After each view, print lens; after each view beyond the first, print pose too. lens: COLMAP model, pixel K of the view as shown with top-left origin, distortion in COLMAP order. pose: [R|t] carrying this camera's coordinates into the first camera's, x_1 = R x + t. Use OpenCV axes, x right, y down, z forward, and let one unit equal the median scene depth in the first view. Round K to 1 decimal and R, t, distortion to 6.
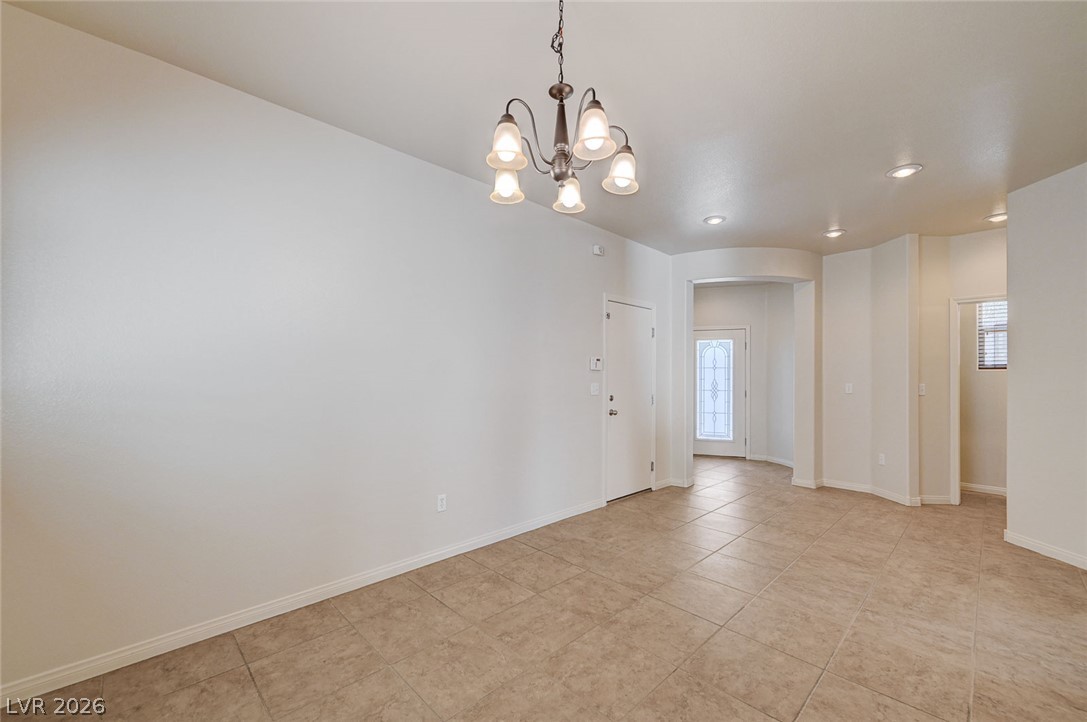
lens RADIAL K [[438.4, 0, 543.7], [0, 438.4, 370.3], [0, 0, 1]] dist [0.002678, -0.000552]
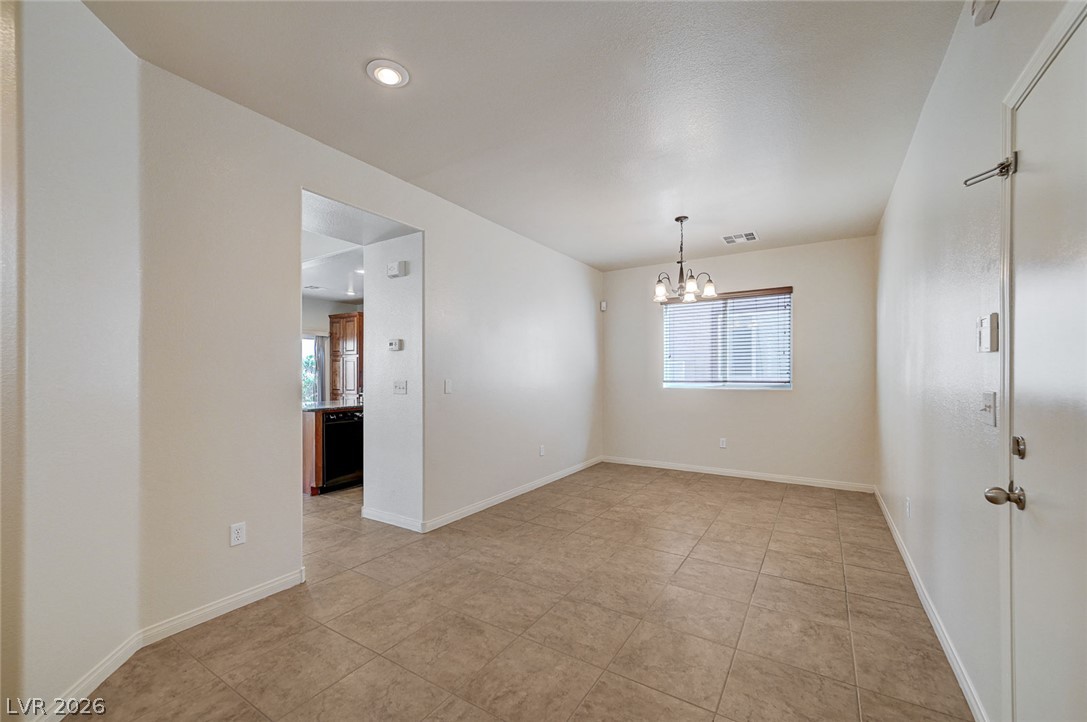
lens RADIAL K [[438.4, 0, 553.7], [0, 438.4, 368.7], [0, 0, 1]] dist [0.002678, -0.000552]
pose [[-0.967561, -0.004903, -0.252589, 0.829097], [0.000818, 0.999746, -0.022537, 0.032404], [0.252635, -0.022012, -0.967311, 1.938396]]
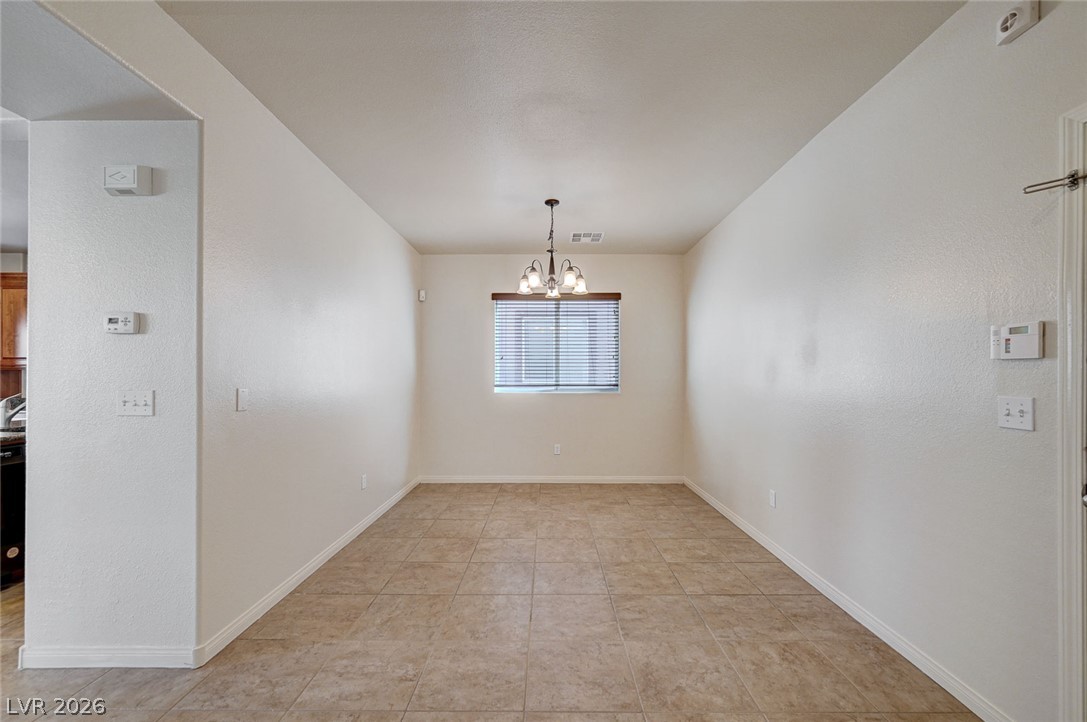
lens RADIAL K [[438.4, 0, 550.5], [0, 438.4, 375.0], [0, 0, 1]] dist [0.002678, -0.000552]
pose [[-0.691196, -0.005268, -0.722649, 0.991013], [0.004960, 0.999915, -0.012033, 0.022777], [0.722651, -0.011901, -0.691111, 1.507025]]
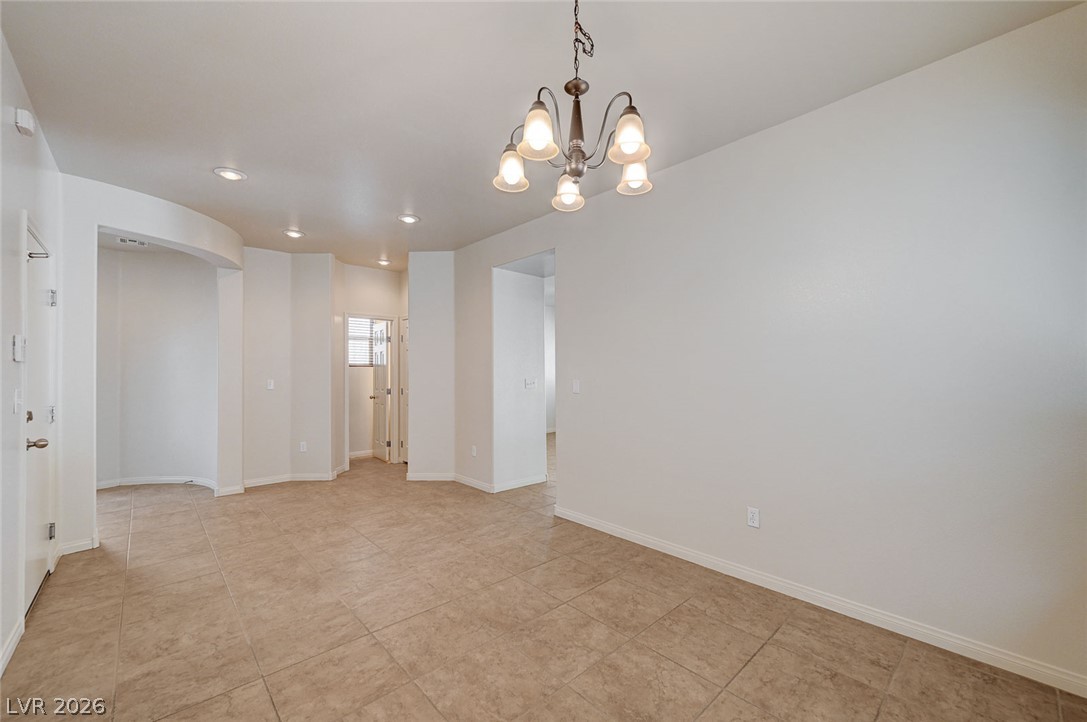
lens RADIAL K [[438.4, 0, 546.1], [0, 438.4, 367.1], [0, 0, 1]] dist [0.002678, -0.000552]
pose [[0.022528, 0.008889, 0.999707, -0.566091], [-0.008046, 0.999930, -0.008710, 0.007640], [-0.999714, -0.007848, 0.022598, 0.613654]]
